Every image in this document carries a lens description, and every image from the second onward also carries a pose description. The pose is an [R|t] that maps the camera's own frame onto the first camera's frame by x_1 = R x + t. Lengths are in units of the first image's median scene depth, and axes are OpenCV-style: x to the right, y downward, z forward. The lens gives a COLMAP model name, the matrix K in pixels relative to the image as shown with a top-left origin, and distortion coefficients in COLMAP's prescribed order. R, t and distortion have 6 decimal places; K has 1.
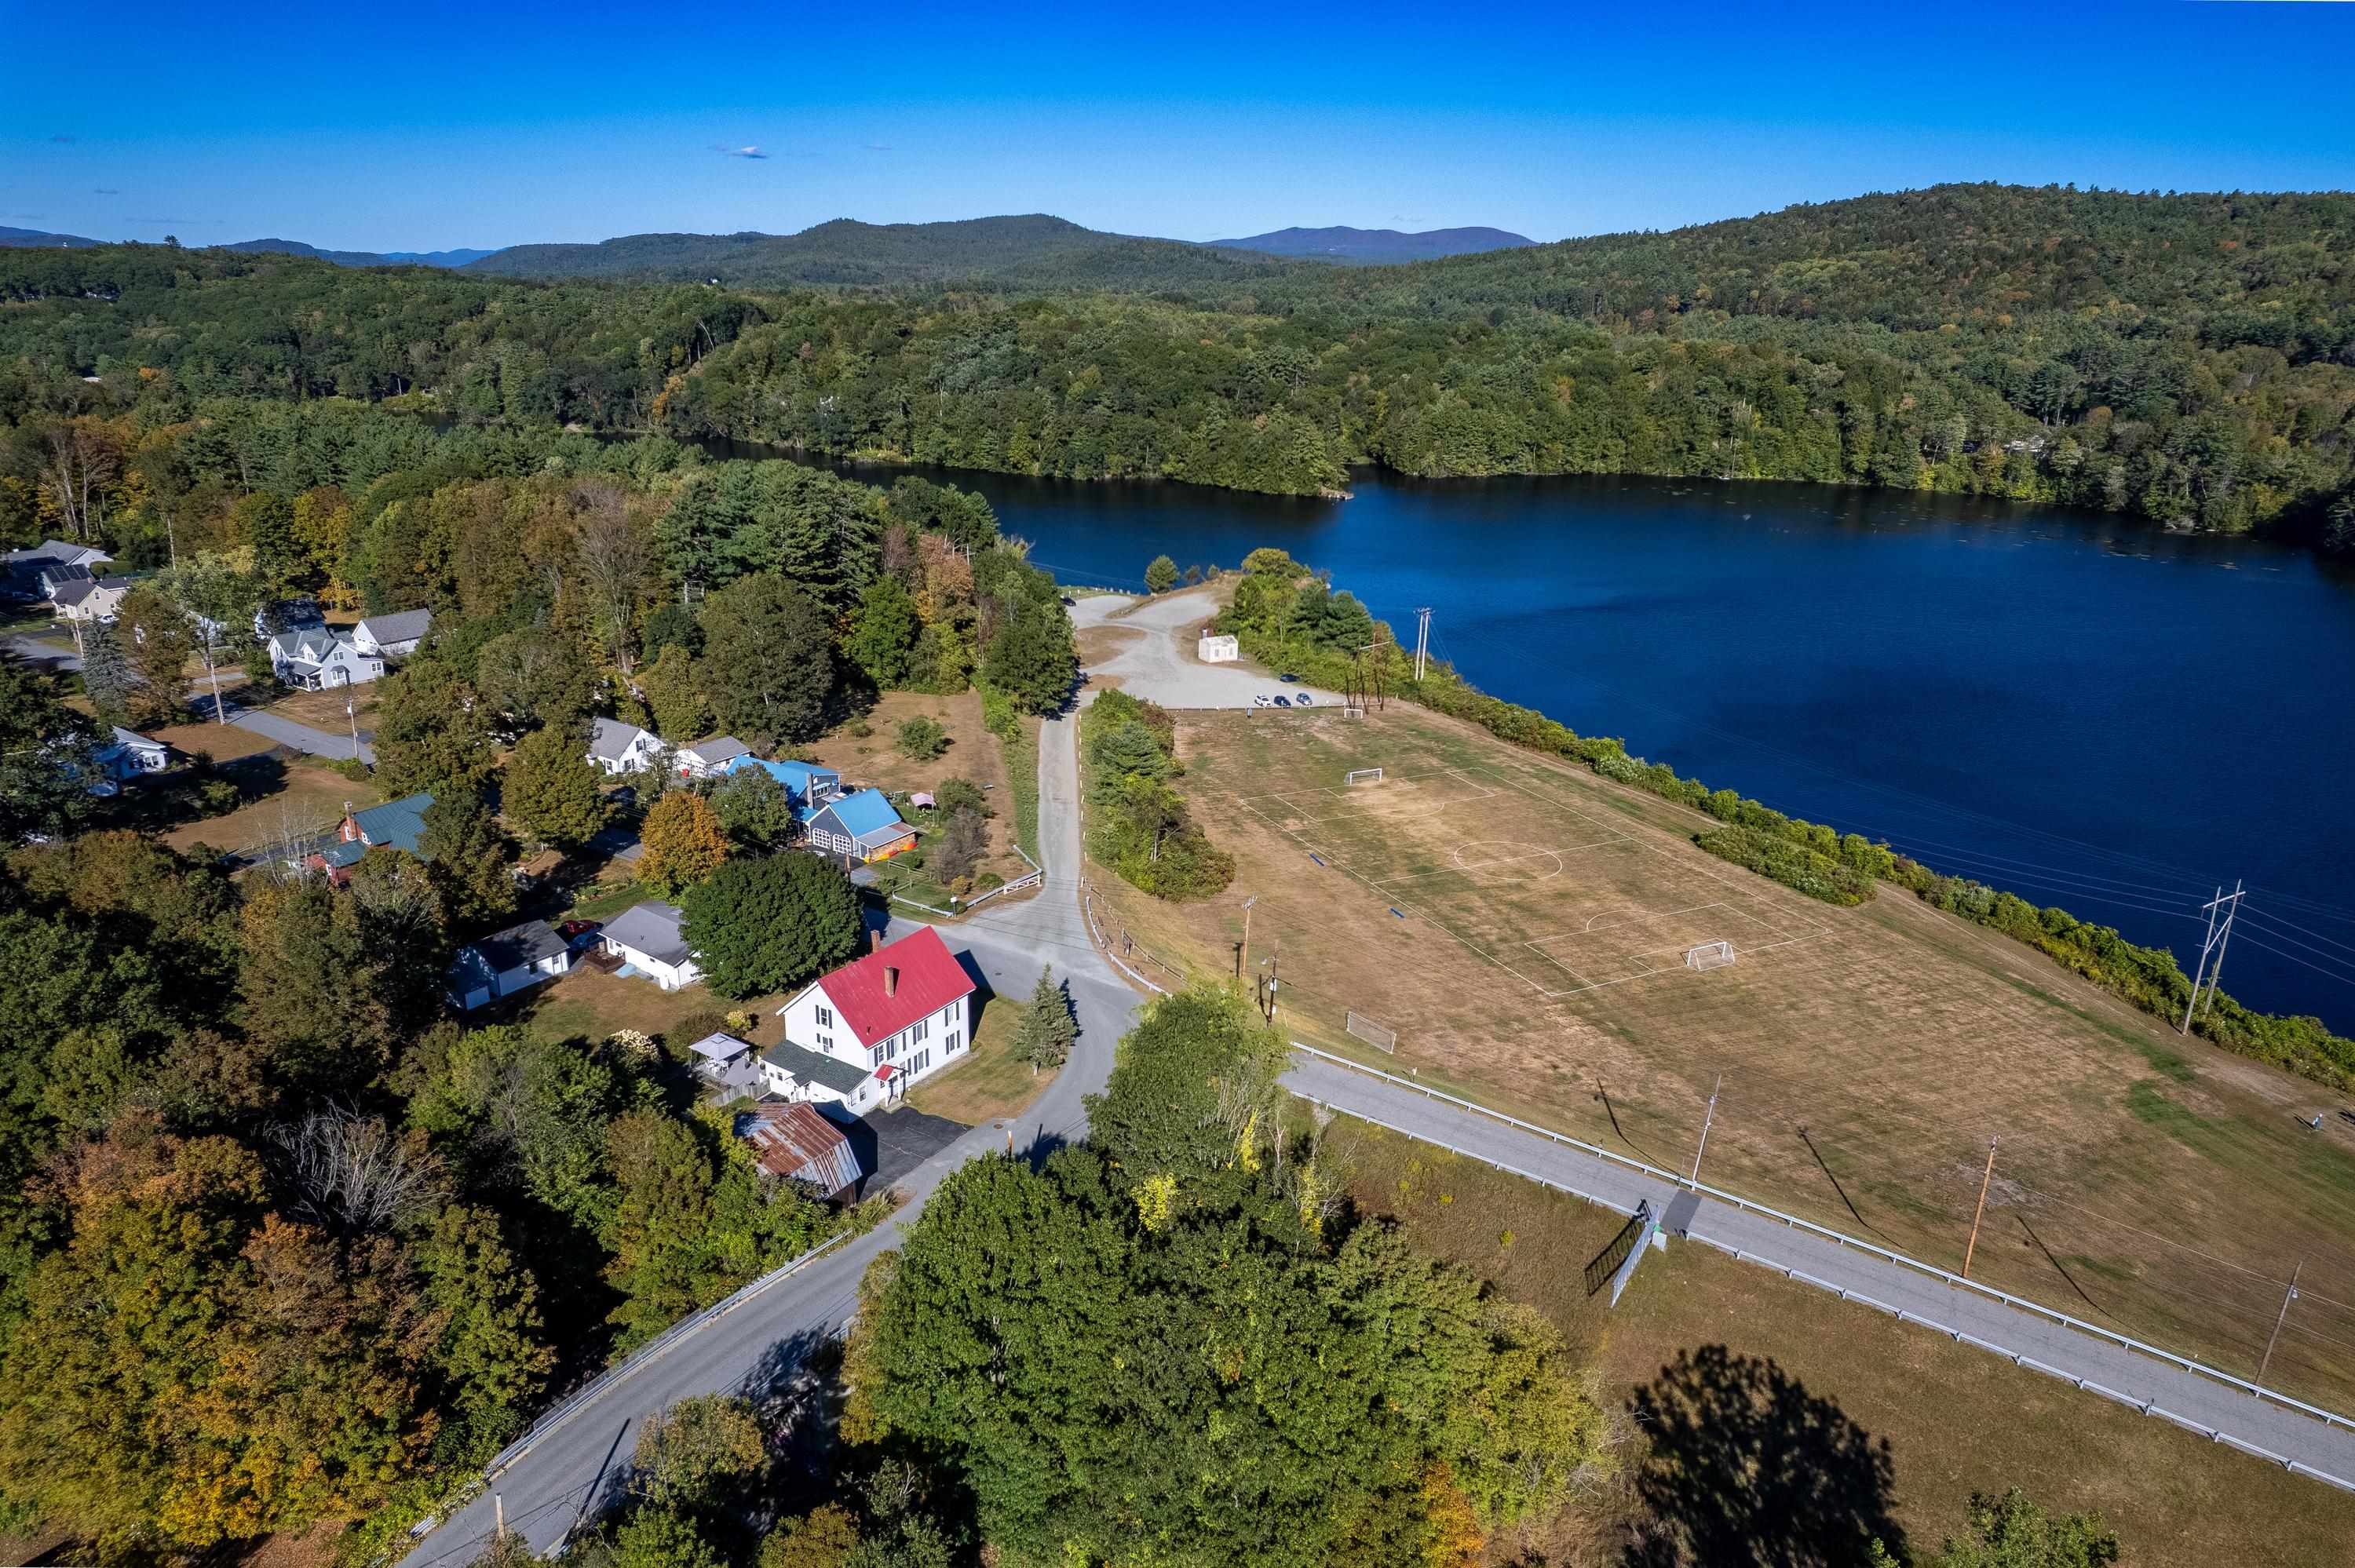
lens RADIAL K [[1531.6, 0, 1177.5], [0, 1531.6, 784.0], [0, 0, 1]] dist [-0.063172, 0.038846]
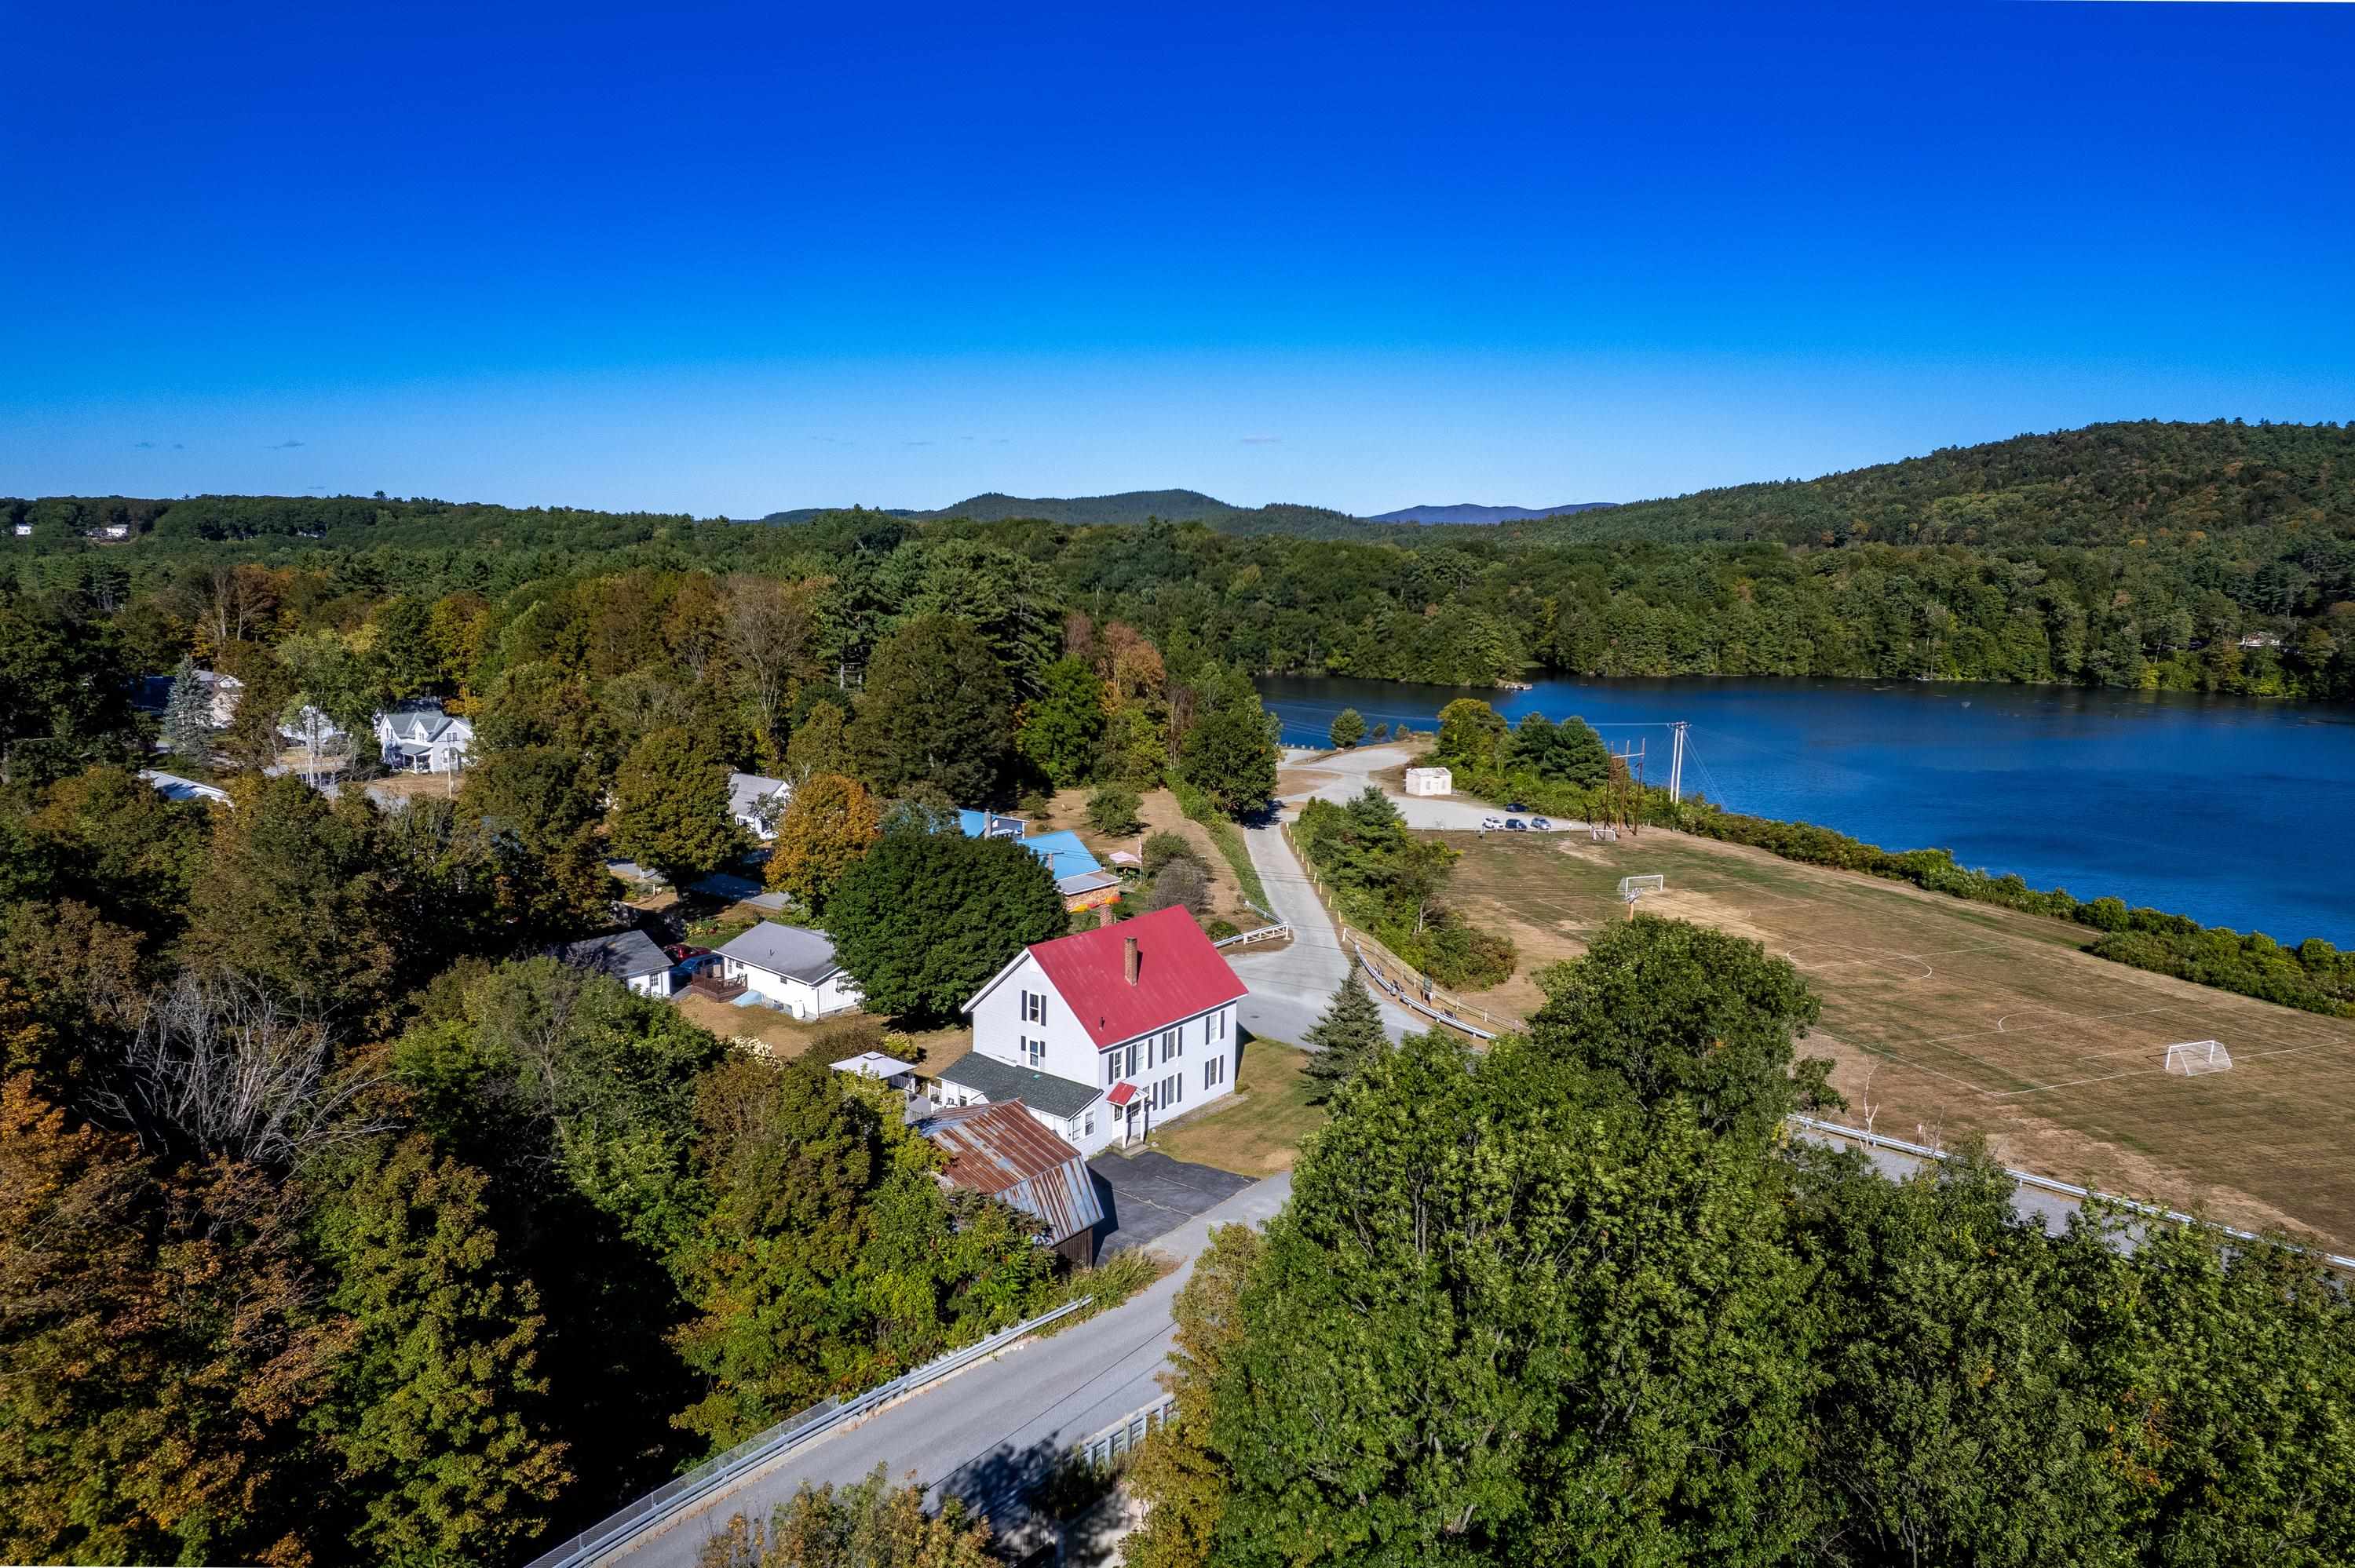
lens RADIAL K [[1510.7, 0, 1177.5], [0, 1510.7, 784.0], [0, 0, 1]] dist [-0.061693, 0.048208]
pose [[0.996730, 0.006318, -0.080558, -0.062818], [-0.020665, 0.983717, -0.178534, 0.092891], [0.078118, 0.179615, 0.980630, 0.183410]]
